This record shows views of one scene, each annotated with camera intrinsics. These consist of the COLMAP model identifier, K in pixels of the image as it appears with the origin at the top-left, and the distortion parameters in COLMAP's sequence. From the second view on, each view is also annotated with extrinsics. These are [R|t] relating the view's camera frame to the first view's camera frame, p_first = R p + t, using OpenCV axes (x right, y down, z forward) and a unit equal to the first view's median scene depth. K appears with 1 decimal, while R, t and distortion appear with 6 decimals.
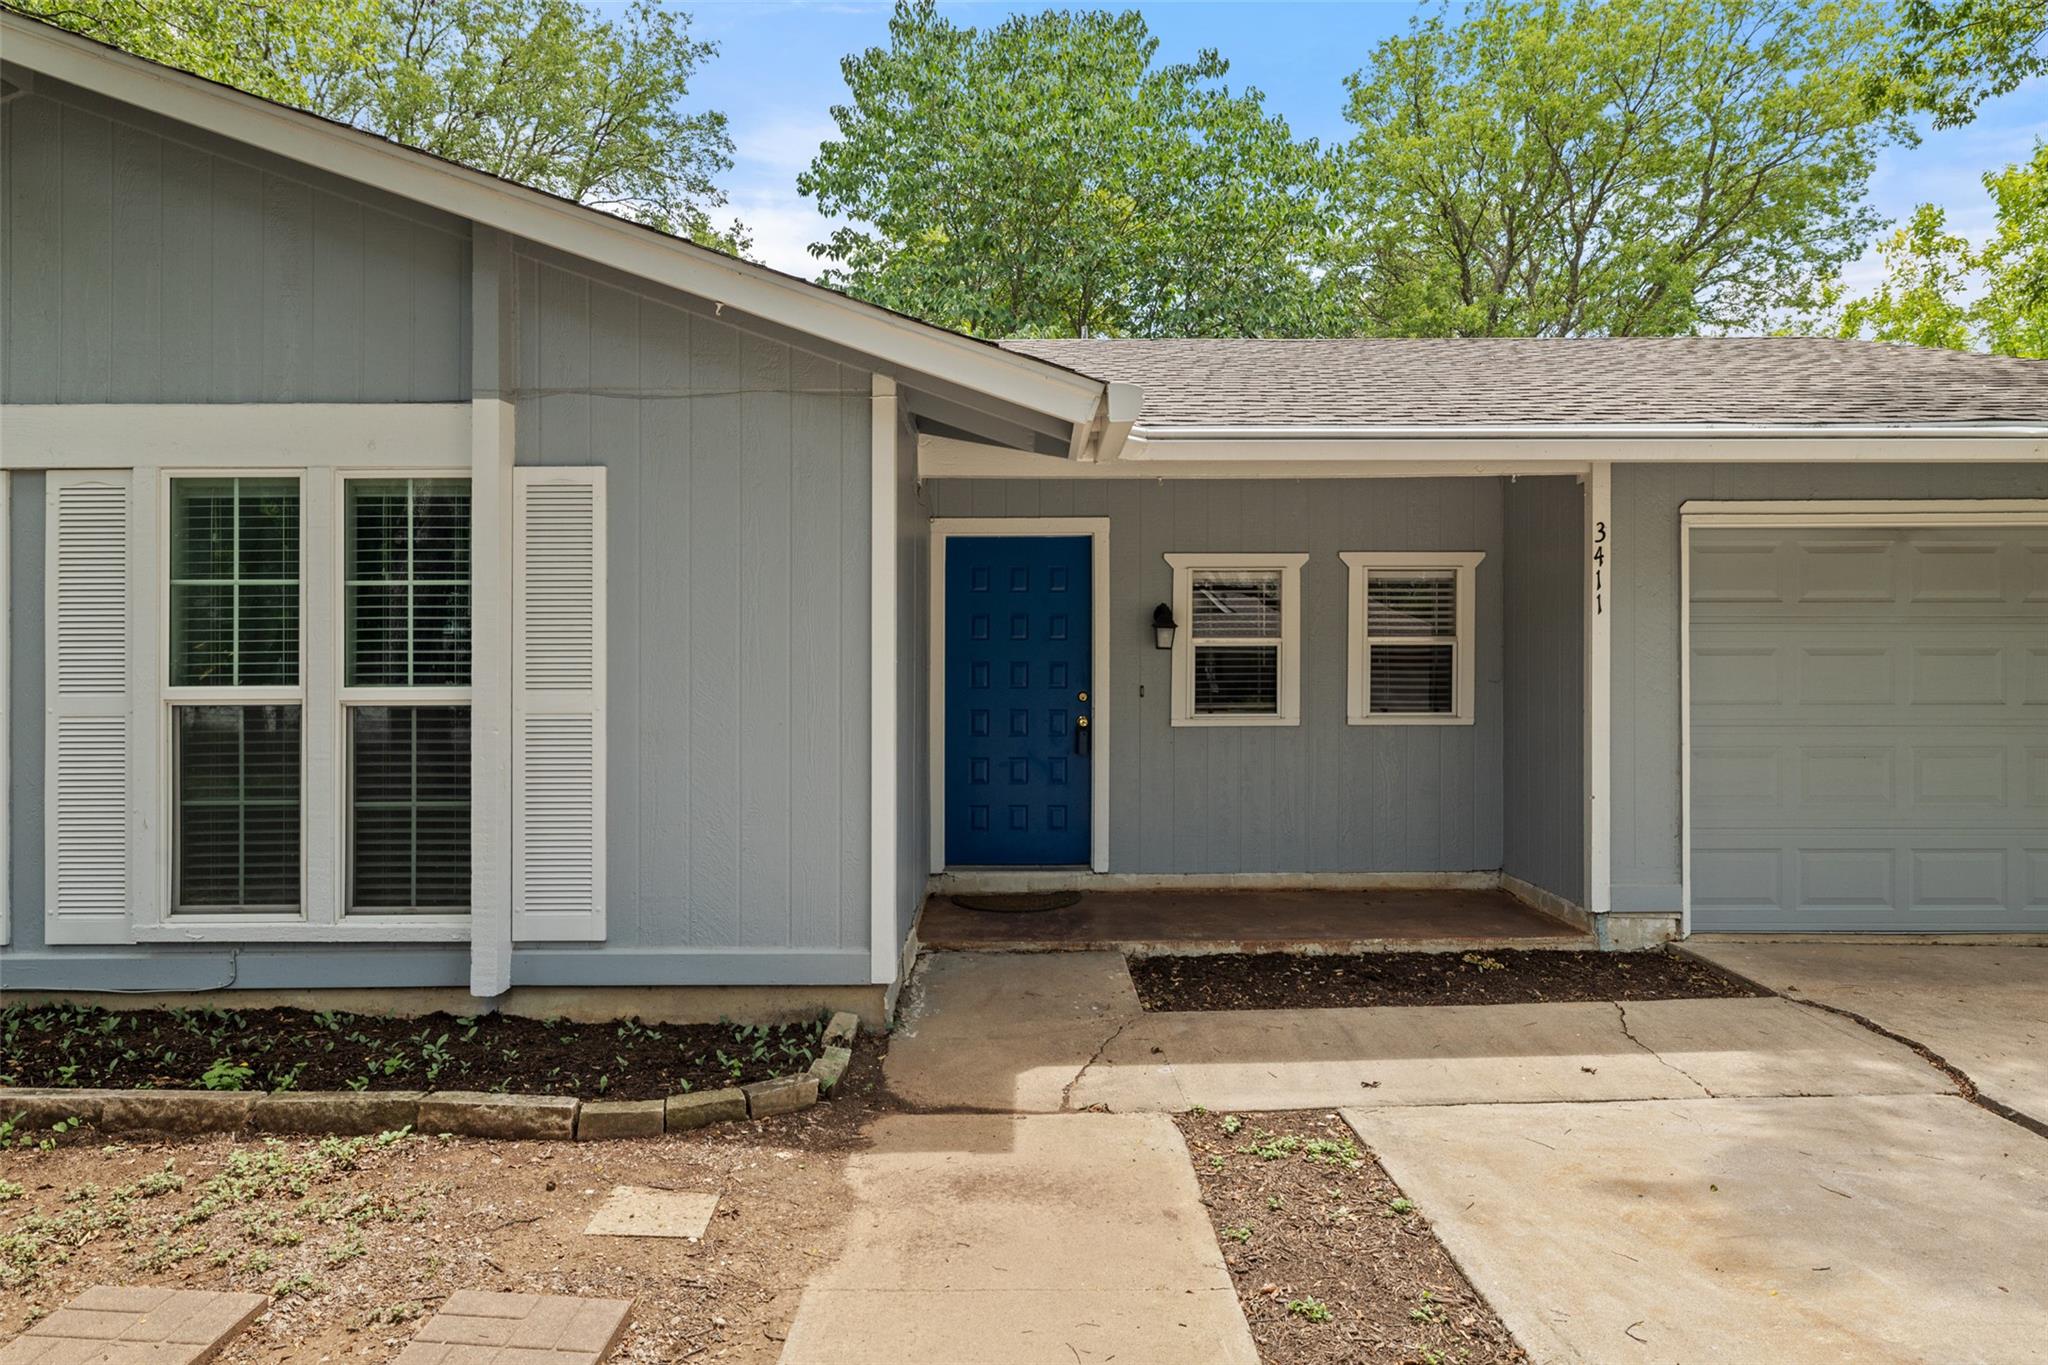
lens RADIAL K [[1354.0, 0, 1048.2], [0, 1354.0, 639.8], [0, 0, 1]] dist [-0.021823, -0.001573]
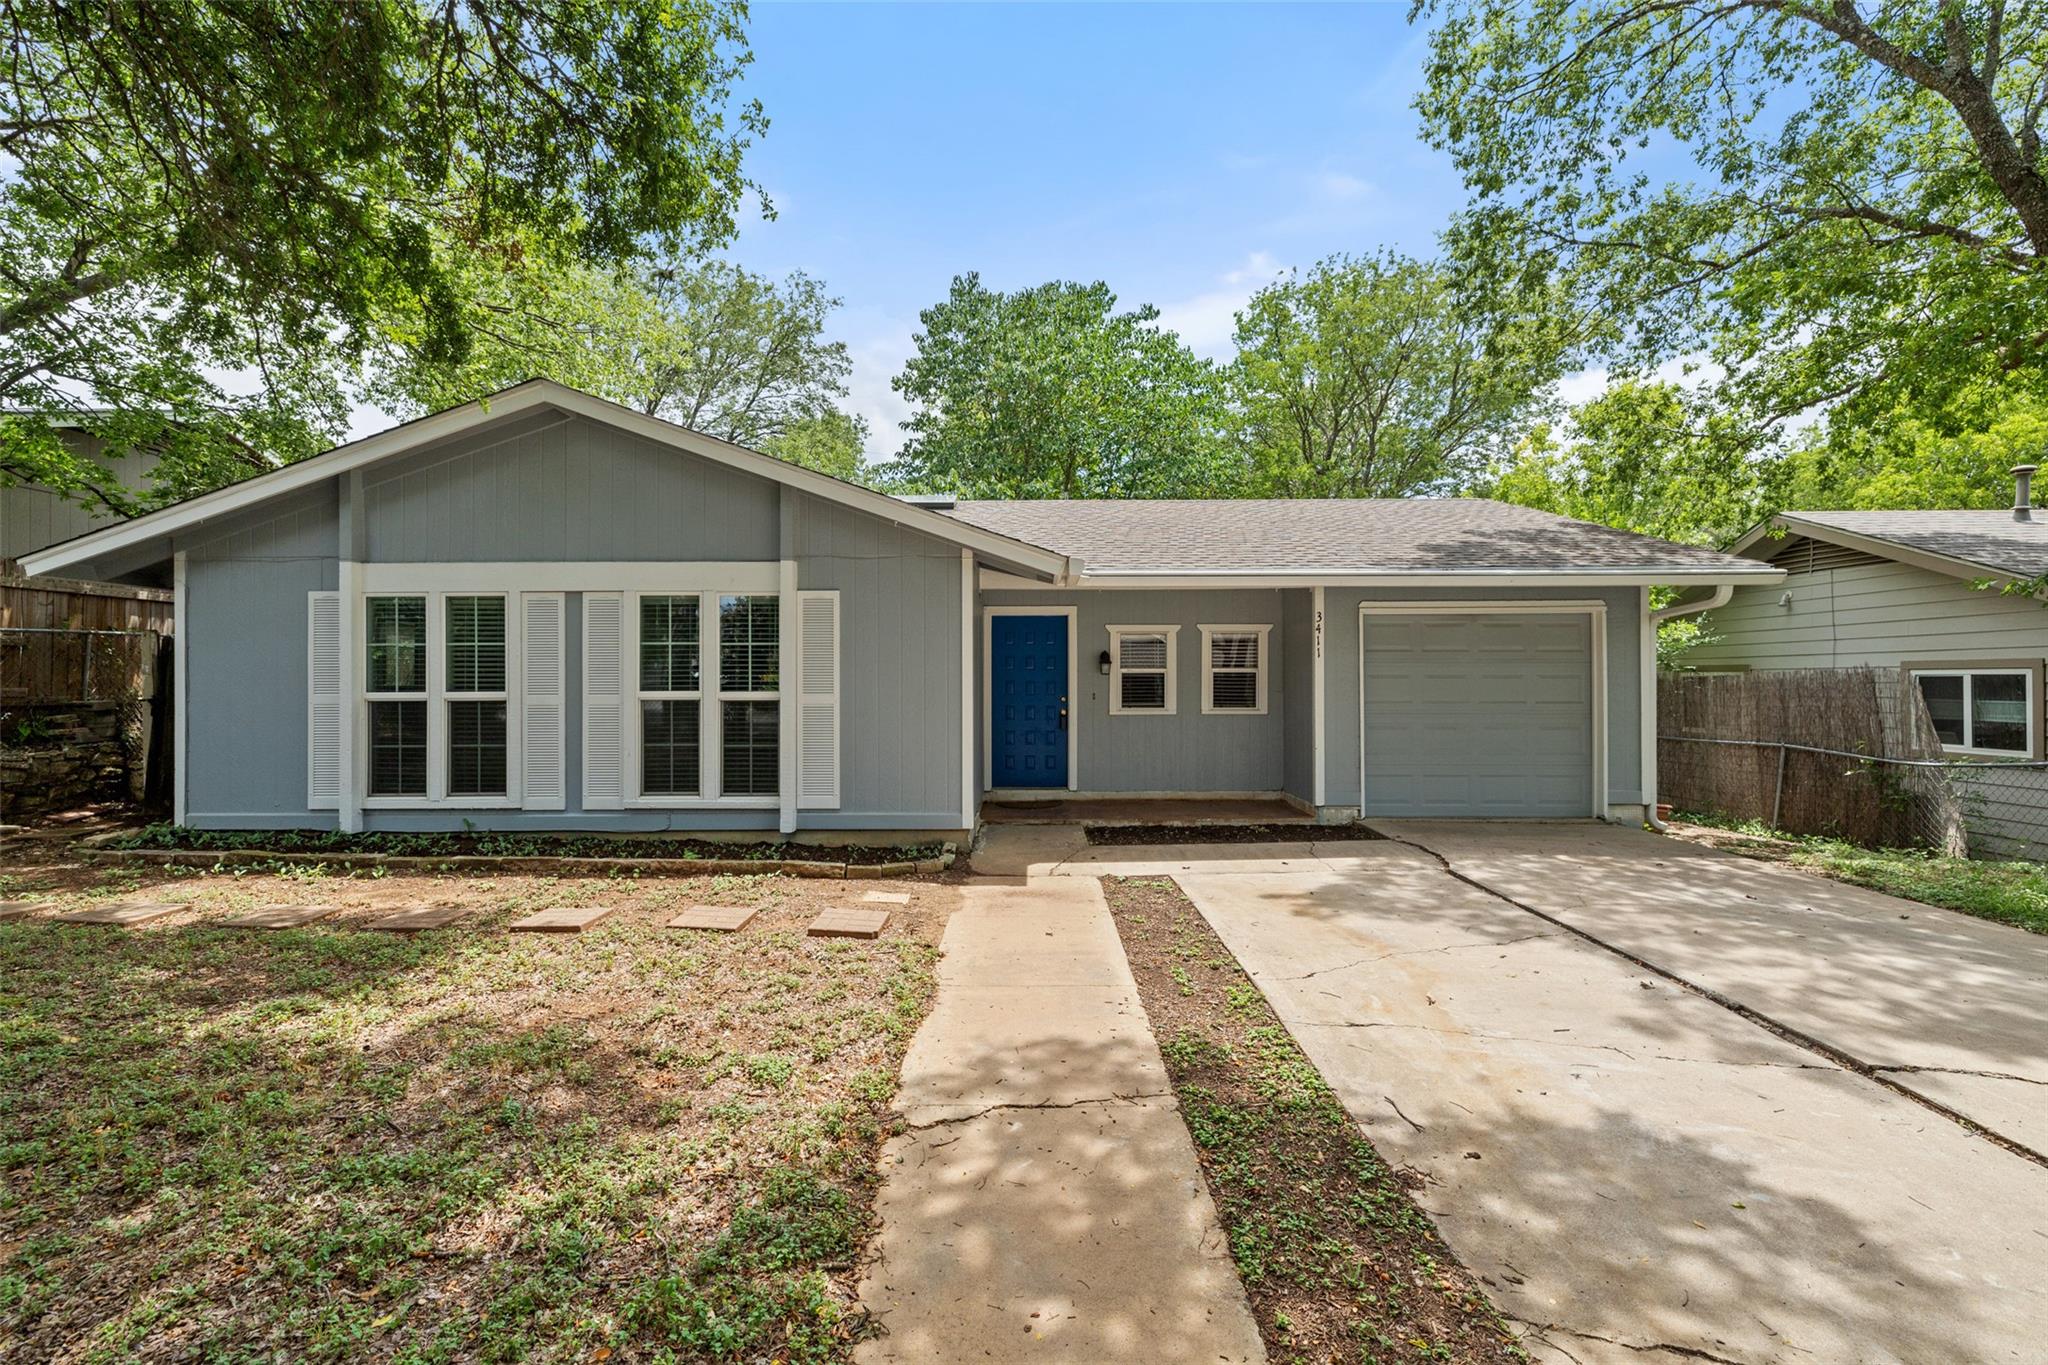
lens RADIAL K [[867.0, 0, 1023.3], [0, 867.0, 666.7], [0, 0, 1]] dist [0.002035, 0.000321]
pose [[0.999589, -0.000236, -0.028667, 0.005524], [0.000199, 0.999999, -0.001287, -0.003233], [0.028667, 0.001281, 0.999588, -0.306530]]
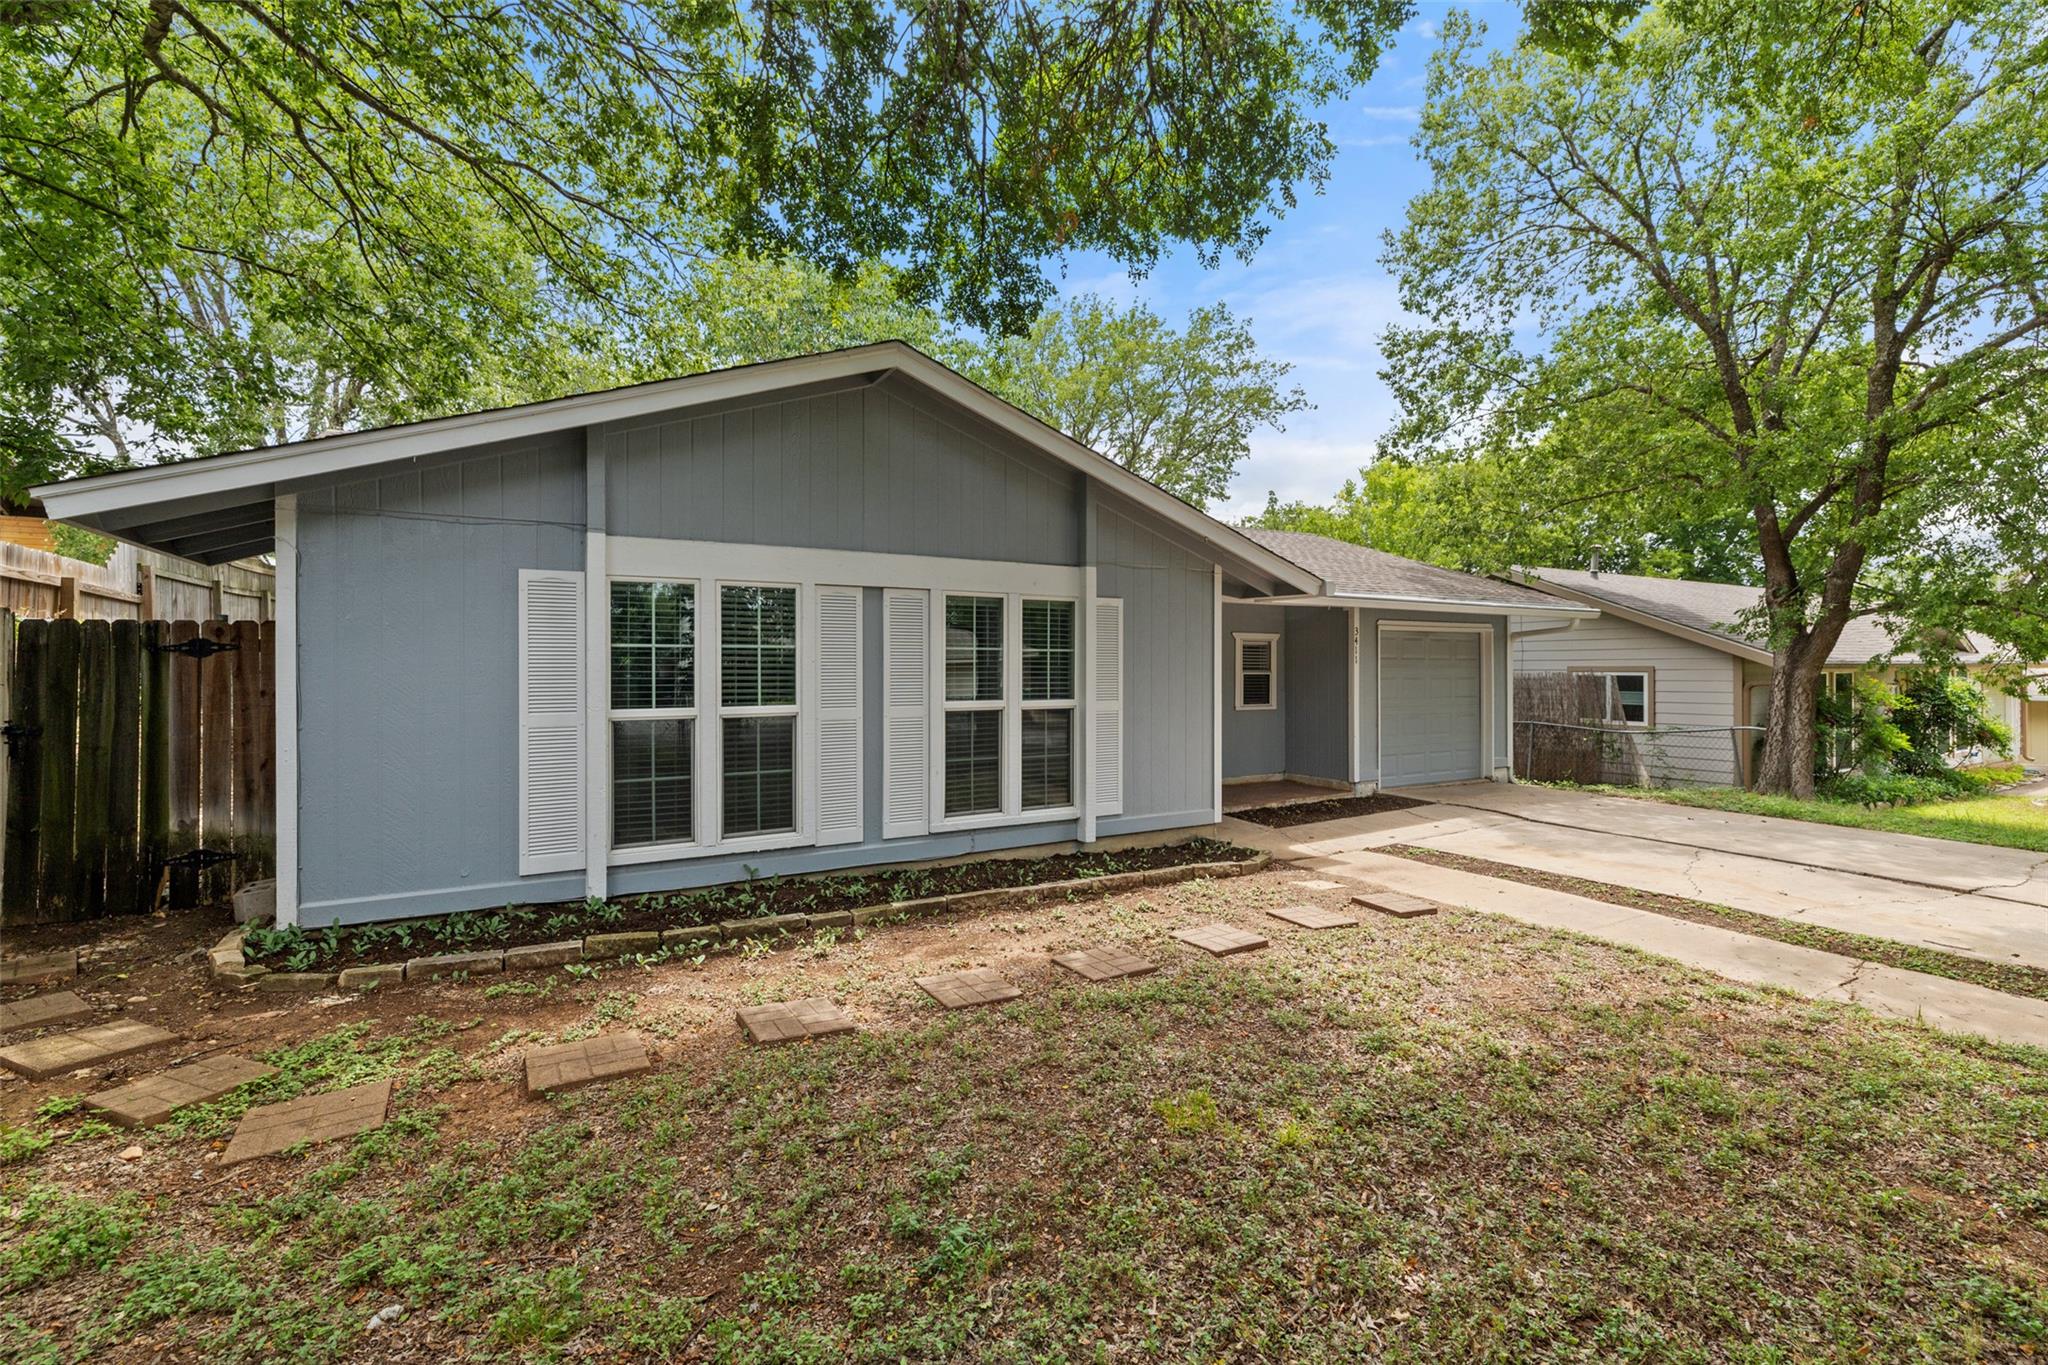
lens RADIAL K [[867.0, 0, 1013.5], [0, 867.0, 675.3], [0, 0, 1]] dist [0.002035, 0.000321]
pose [[0.882348, -0.005492, 0.470565, -0.913473], [0.004590, 0.999985, 0.003064, -0.005751], [-0.470574, -0.000543, 0.882360, -0.128113]]
